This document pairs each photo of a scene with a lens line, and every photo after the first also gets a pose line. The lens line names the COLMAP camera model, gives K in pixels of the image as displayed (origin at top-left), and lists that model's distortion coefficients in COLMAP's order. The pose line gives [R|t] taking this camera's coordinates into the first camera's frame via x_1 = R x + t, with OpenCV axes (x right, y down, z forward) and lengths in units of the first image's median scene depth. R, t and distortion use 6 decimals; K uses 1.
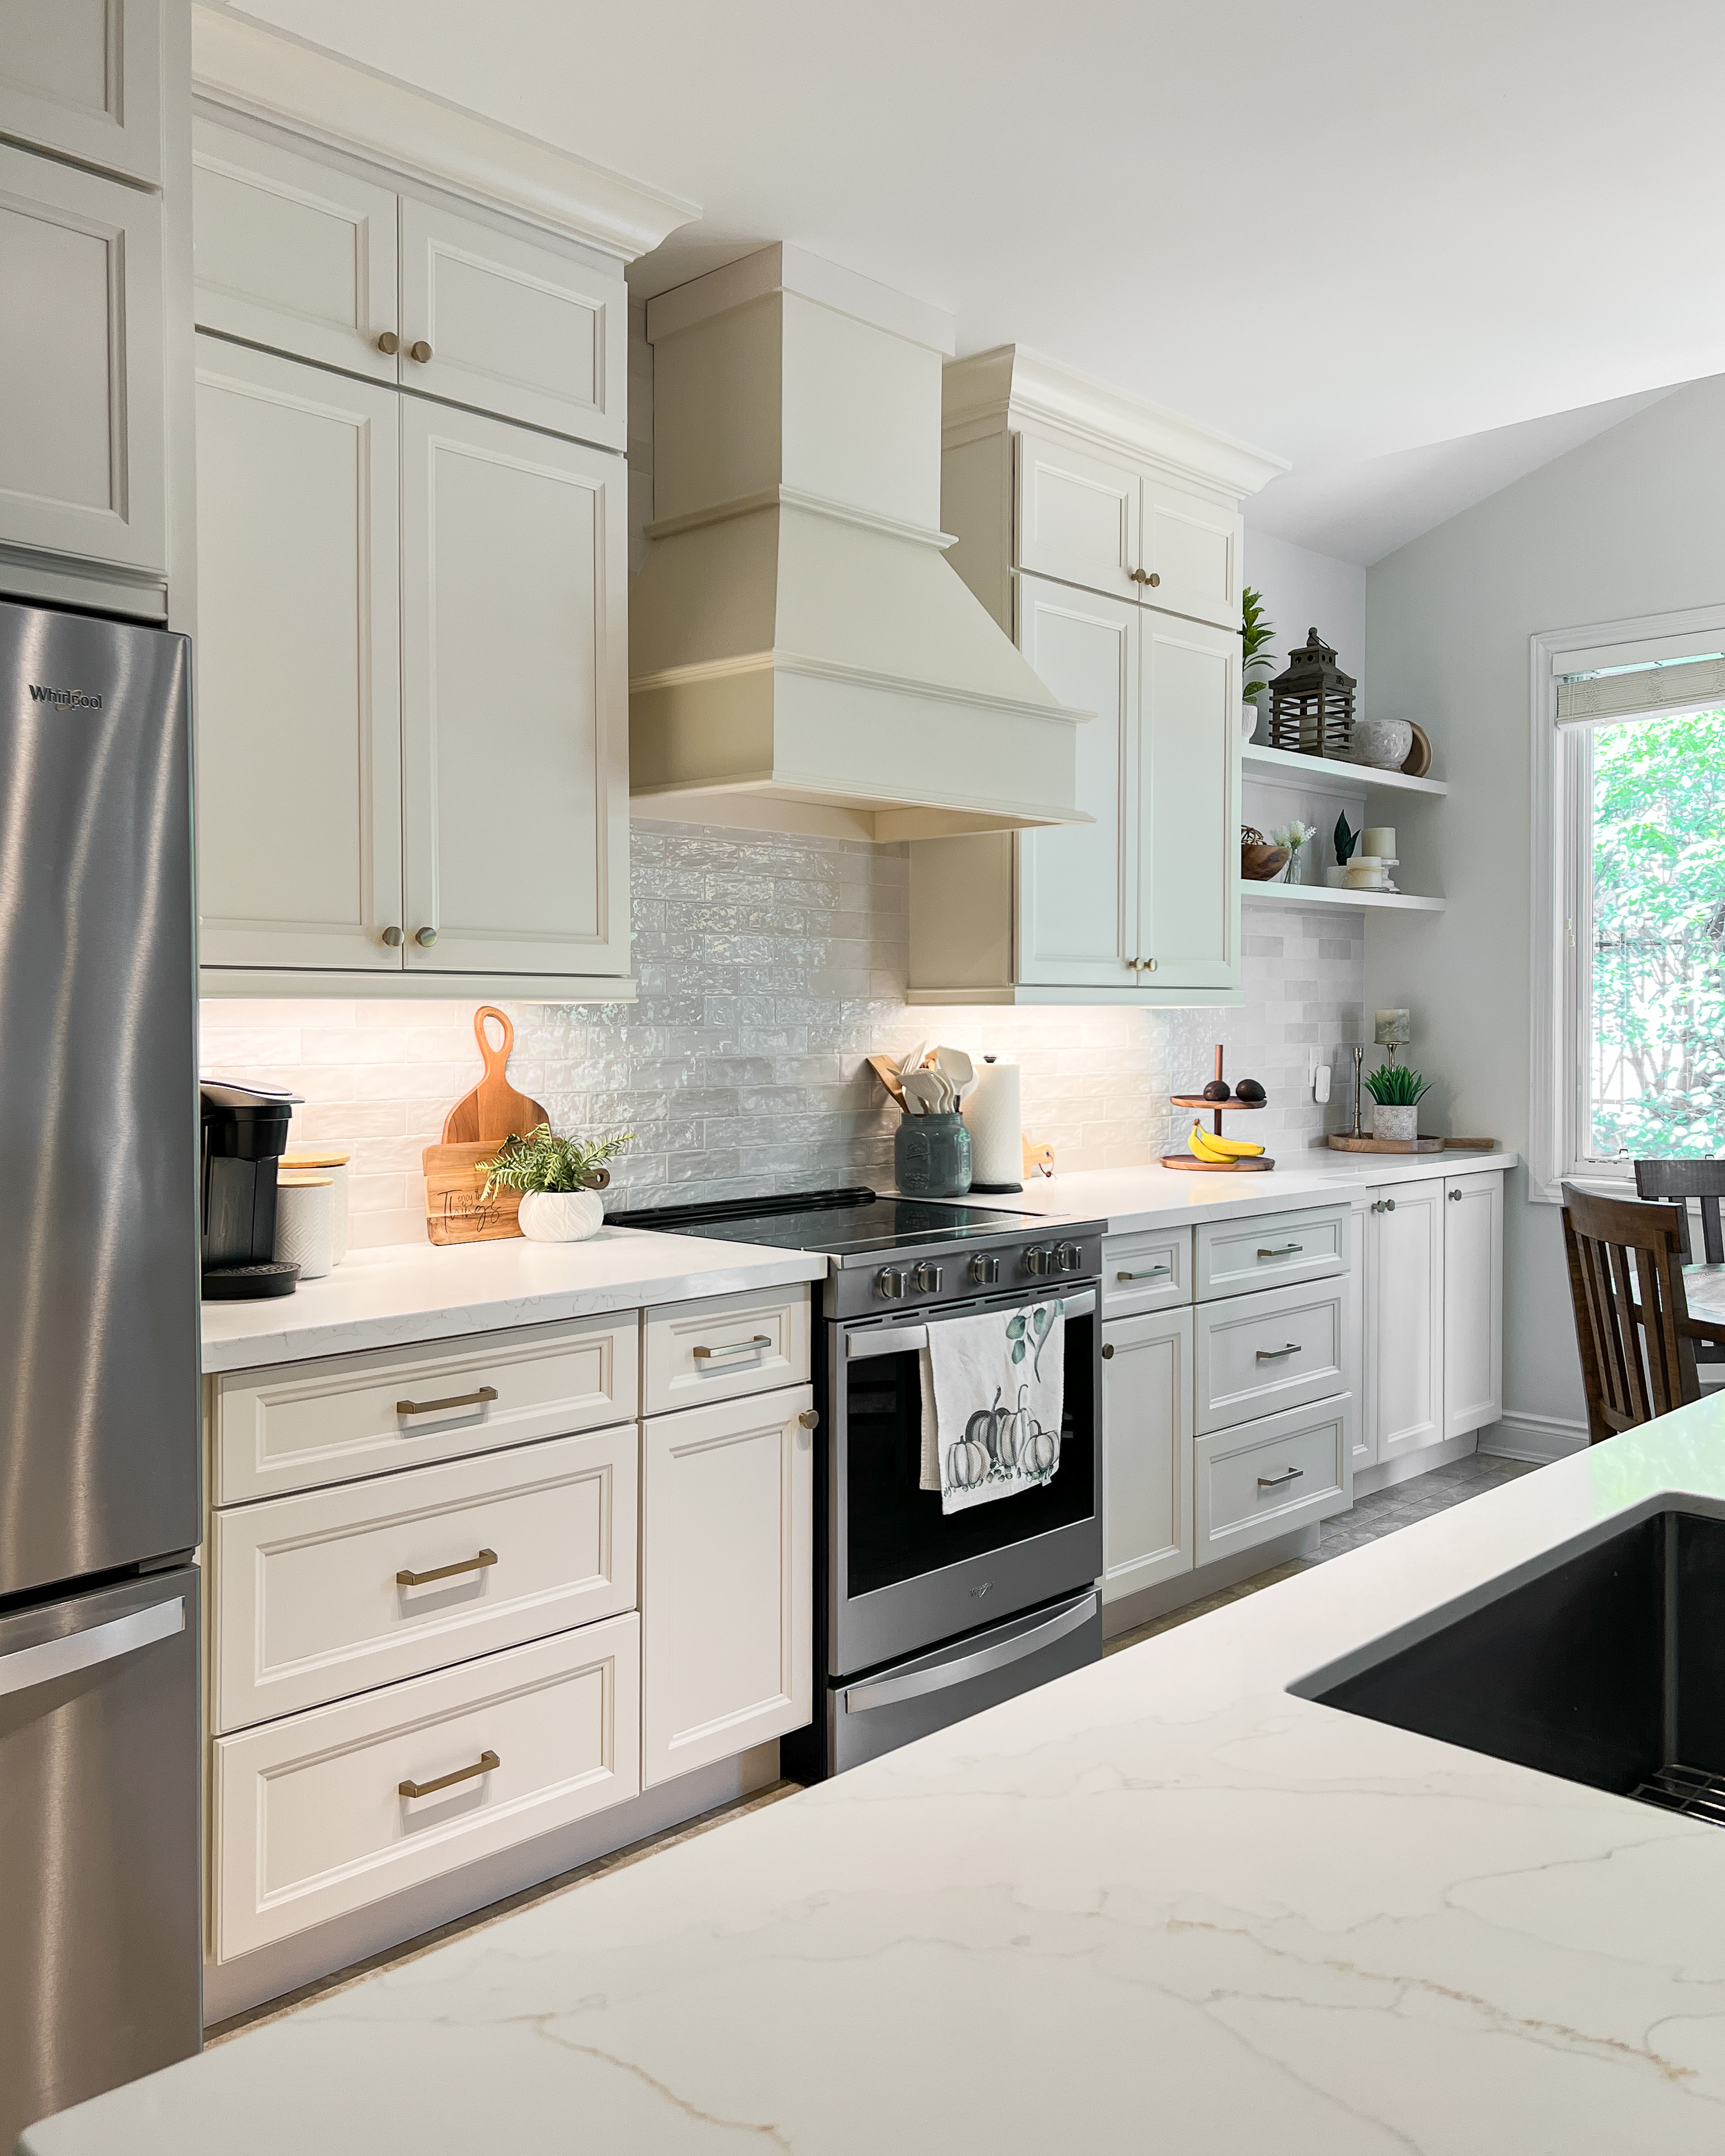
lens RADIAL K [[1746.3, 0, 867.7], [0, 1746.3, 1020.7], [0, 0, 1]] dist [0.083932, -0.111771]
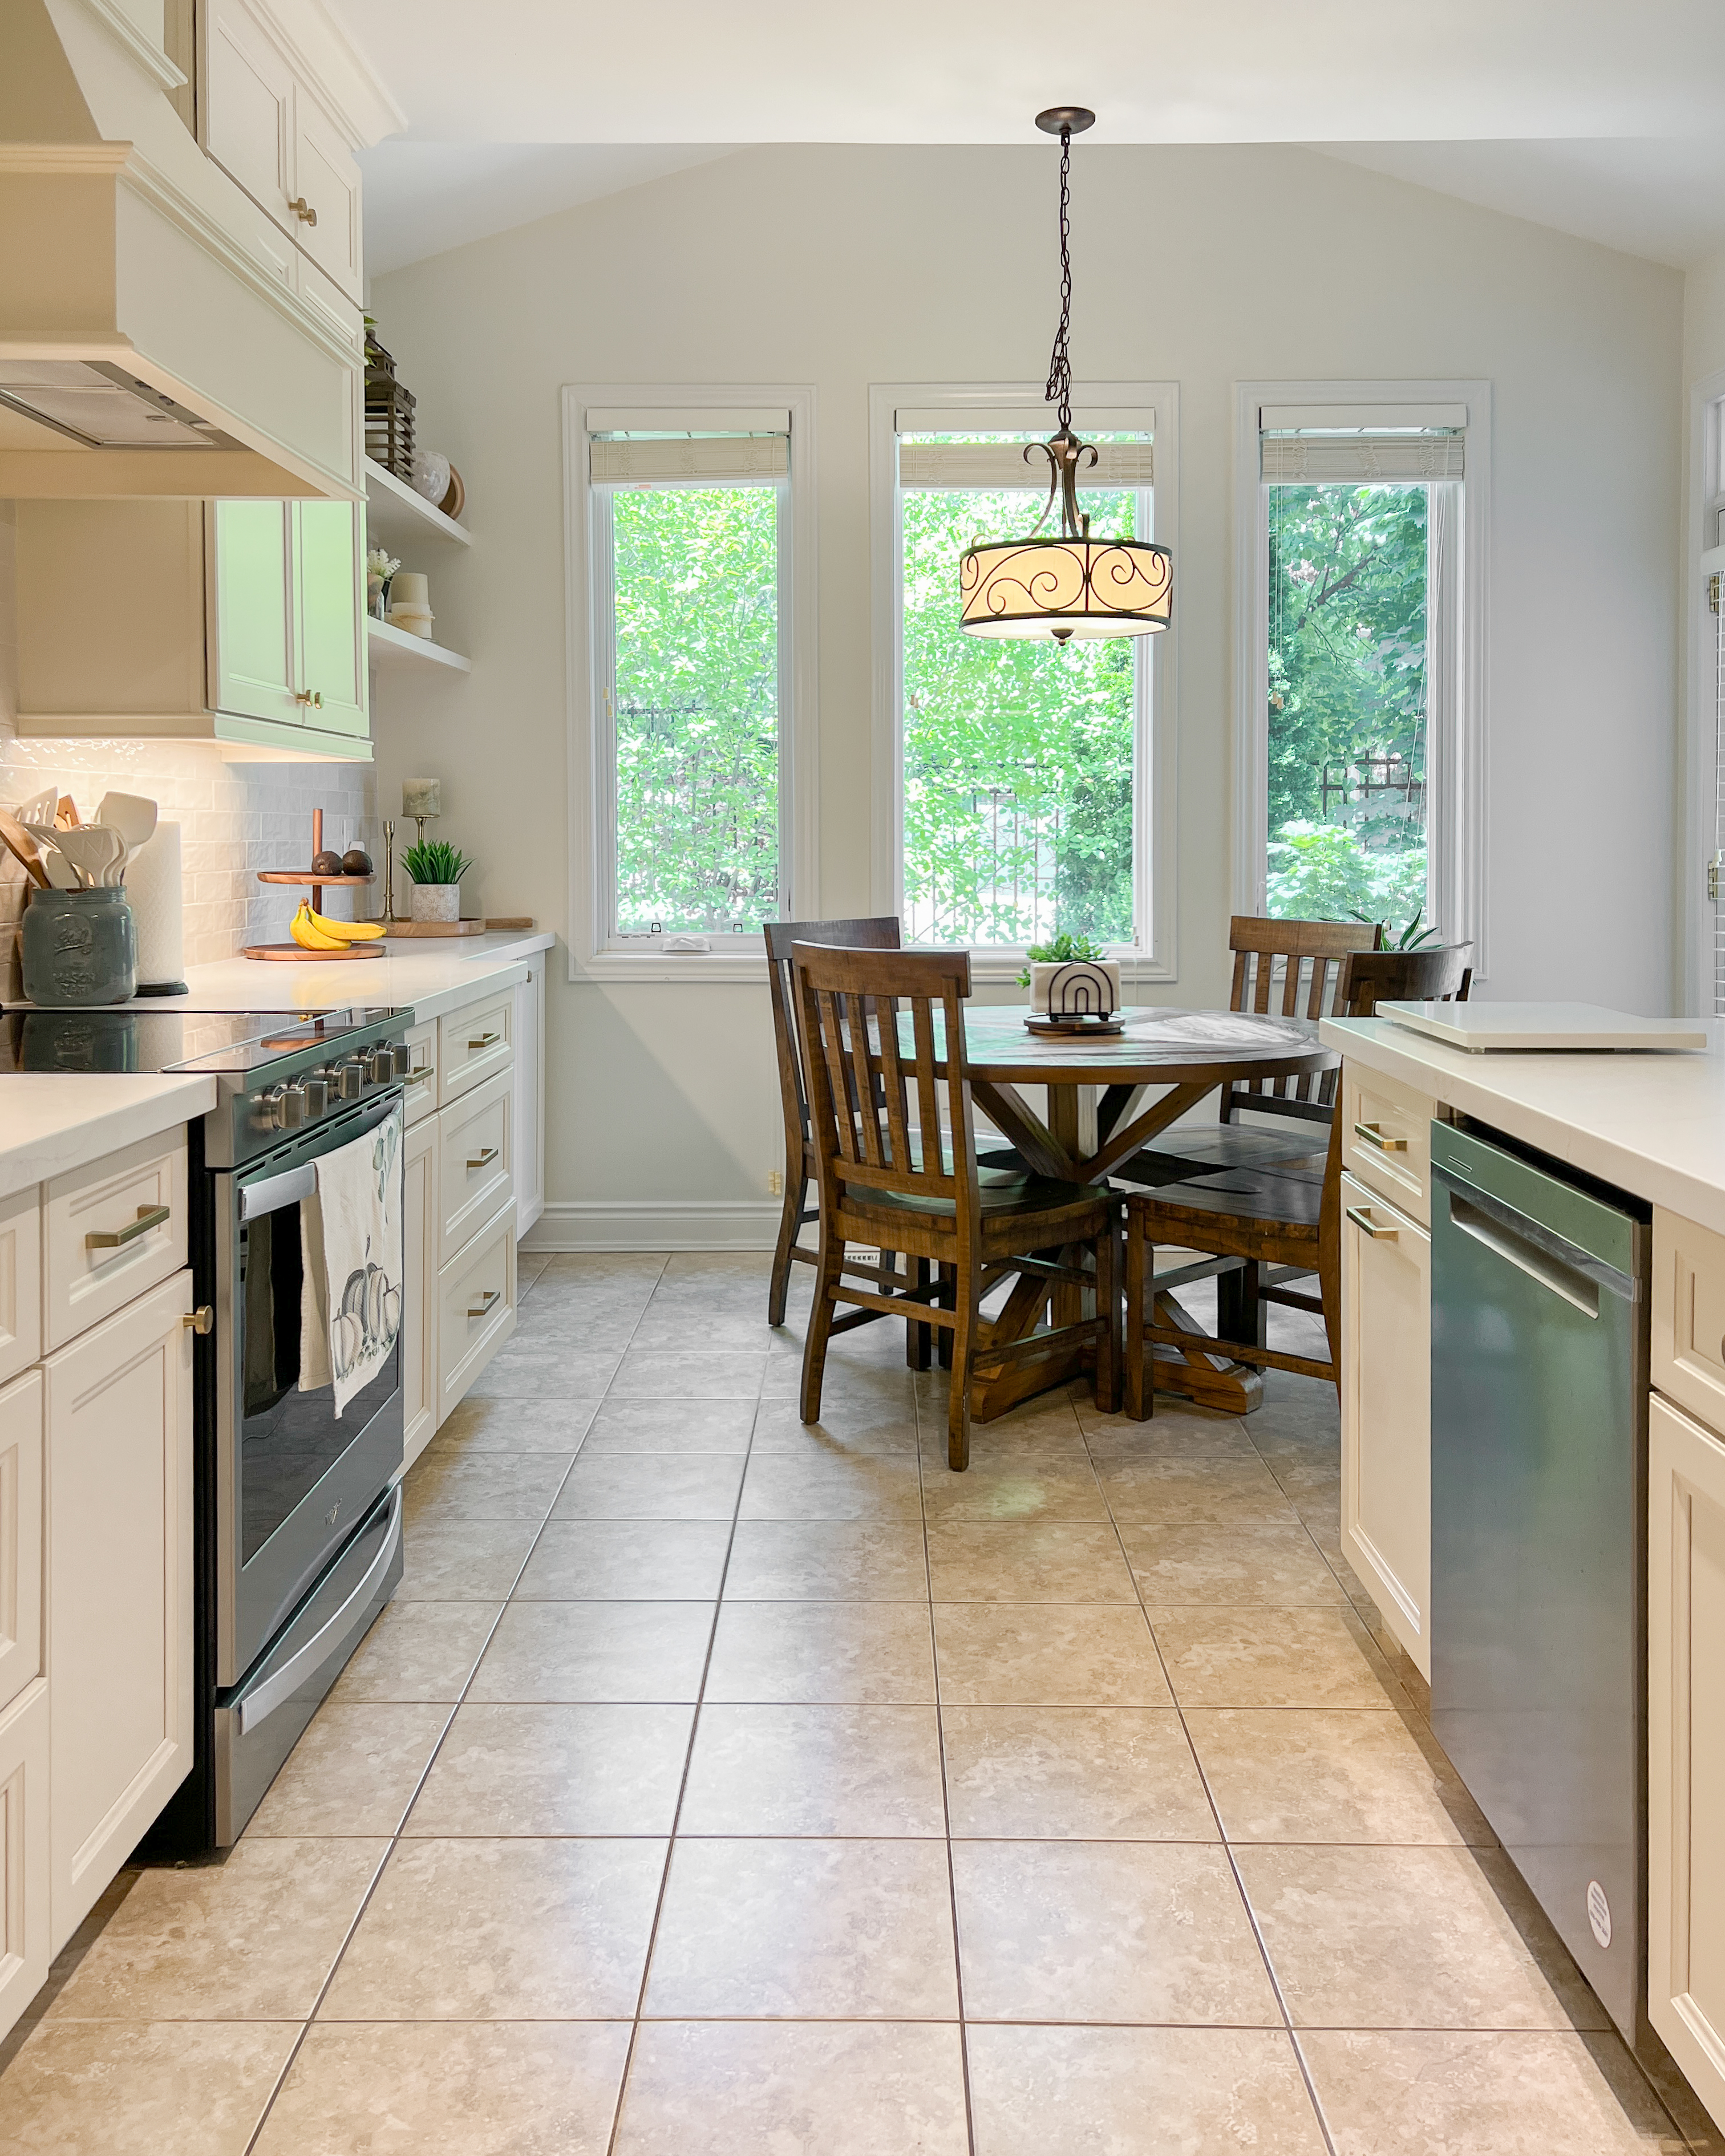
lens RADIAL K [[1801.8, 0, 863.0], [0, 1801.8, 870.5], [0, 0, 1]] dist [0.008517, 0.004090]
pose [[0.722058, -0.012215, 0.691725, -0.266661], [-0.000621, 0.999832, 0.018304, 0.035687], [-0.691832, -0.013646, 0.721929, 0.273935]]
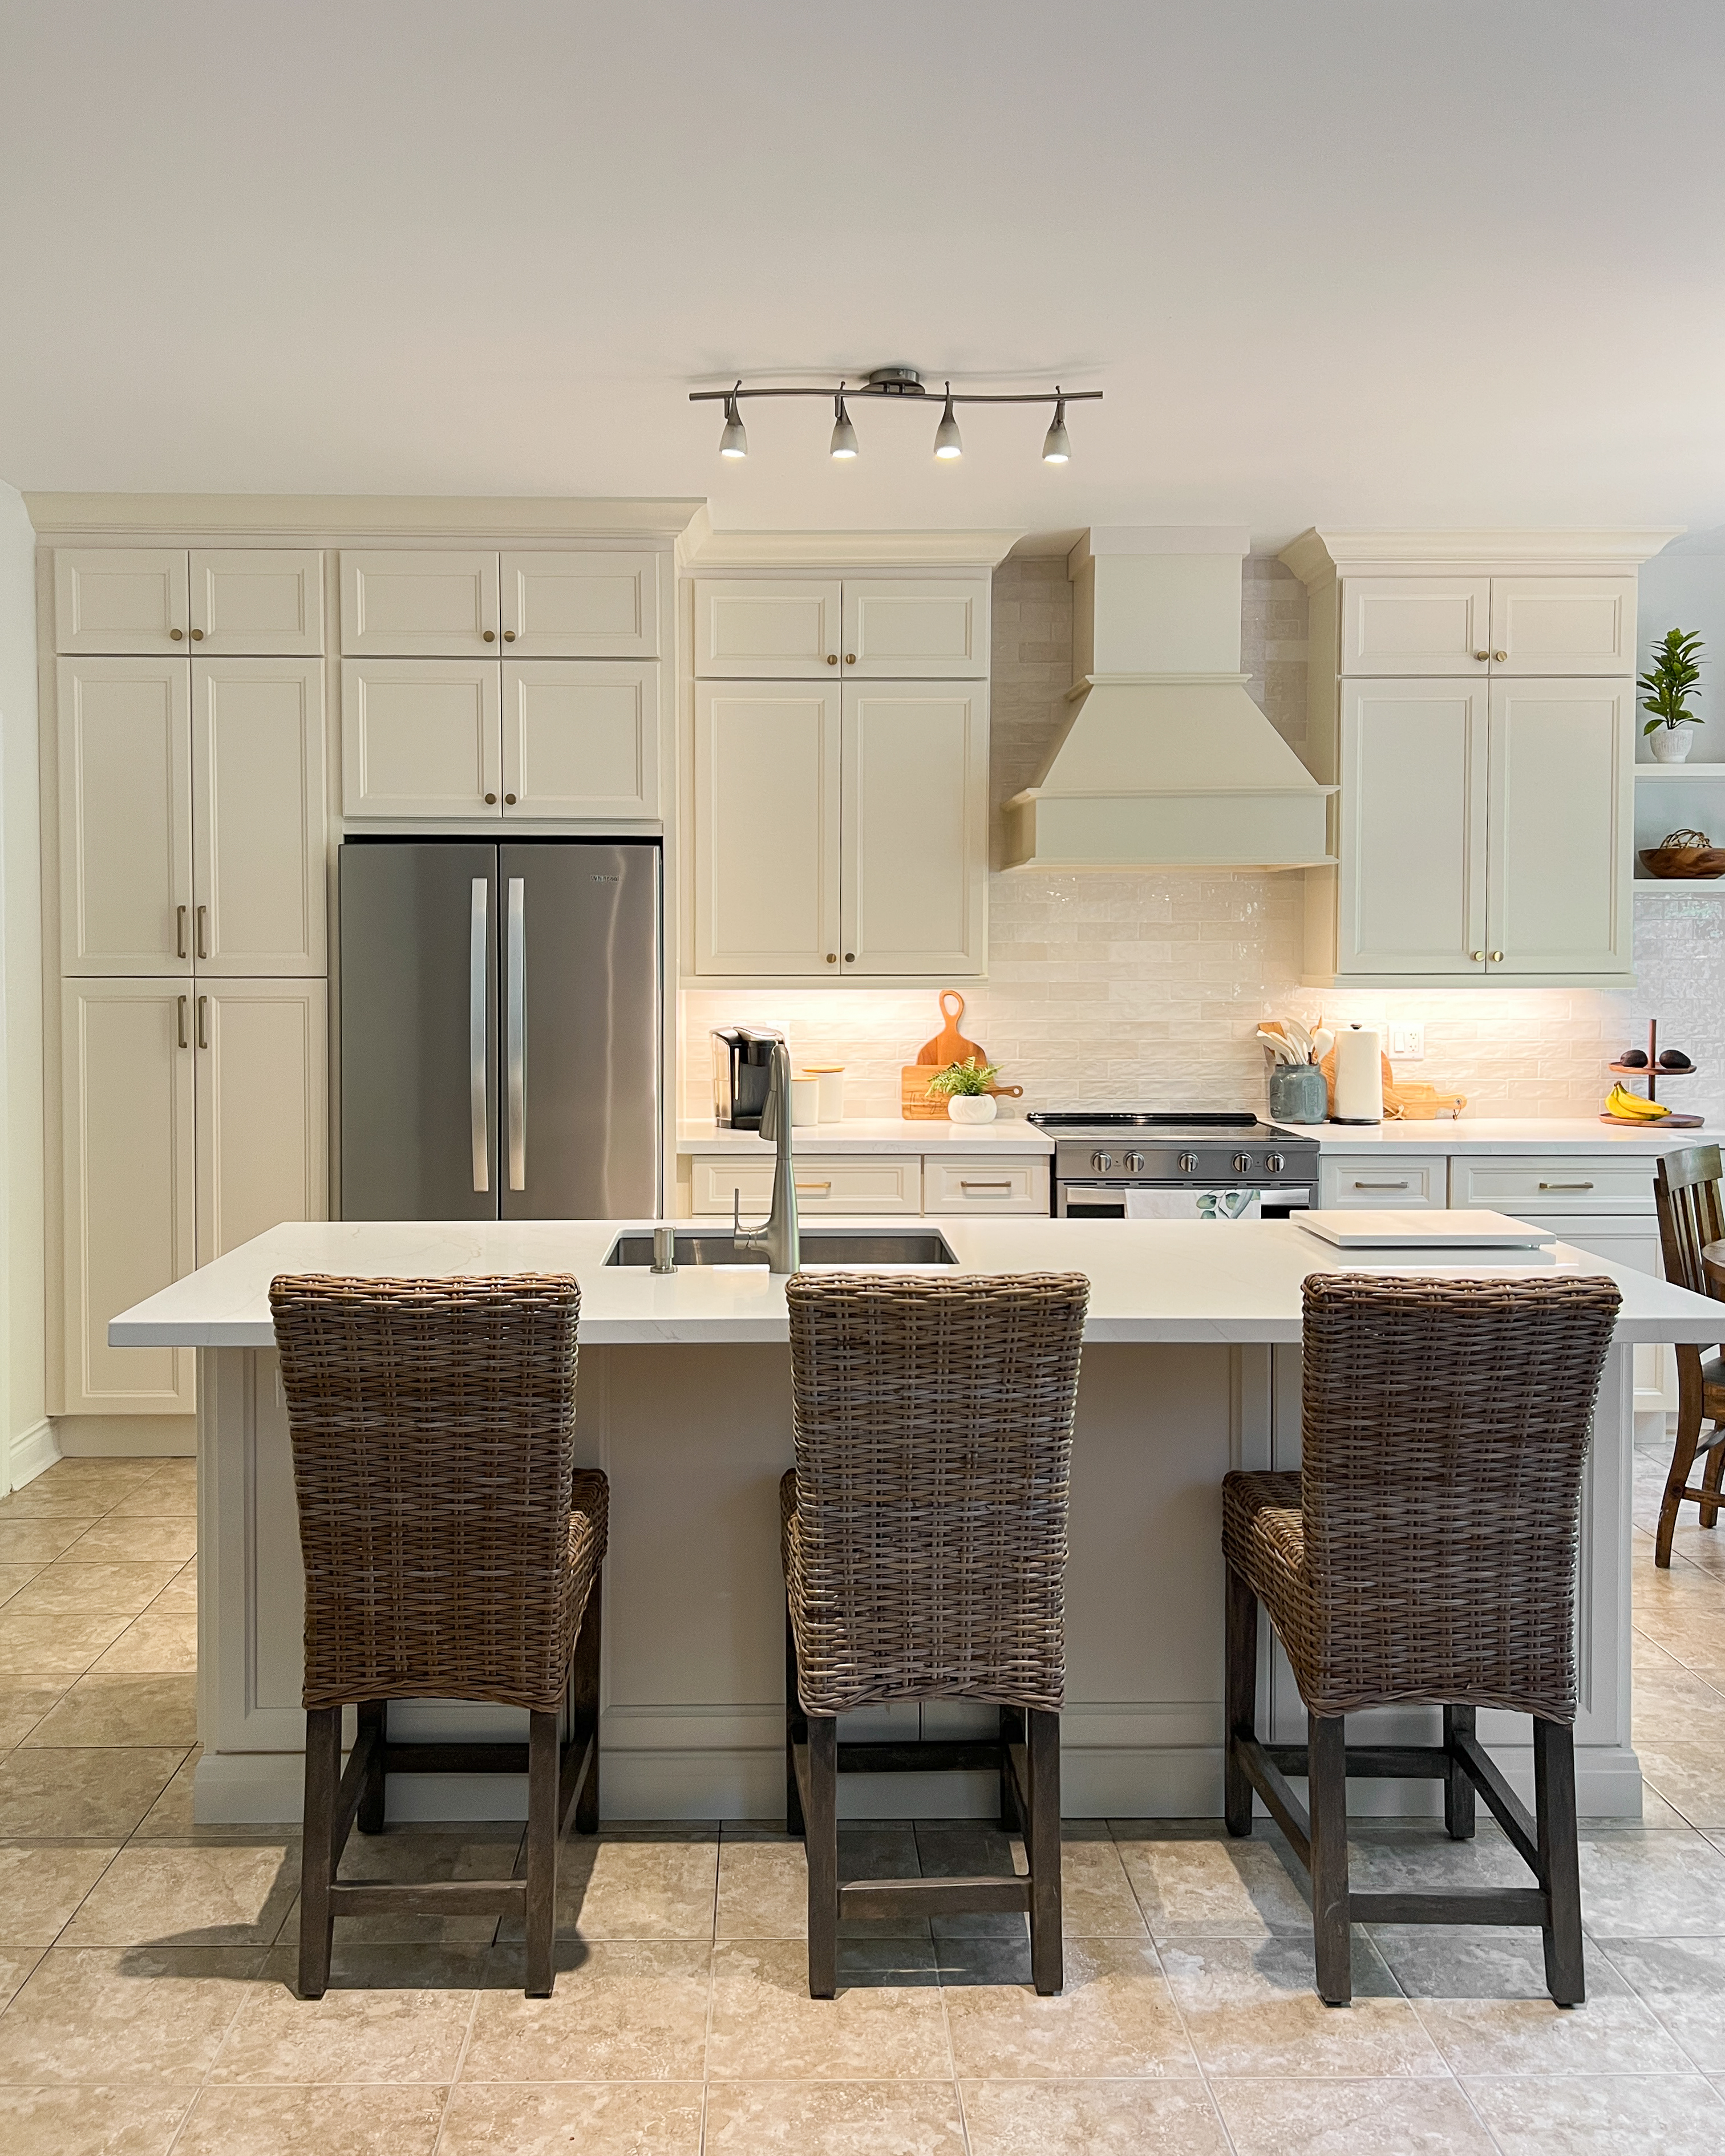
lens RADIAL K [[1764.9, 0, 789.5], [0, 1764.9, 990.9], [0, 0, 1]] dist [0.069497, -0.090712]
pose [[0.706103, 0.018616, -0.707865, 0.841762], [-0.001716, 0.999696, 0.024579, -0.045150], [0.708107, -0.016141, 0.705920, -0.333918]]
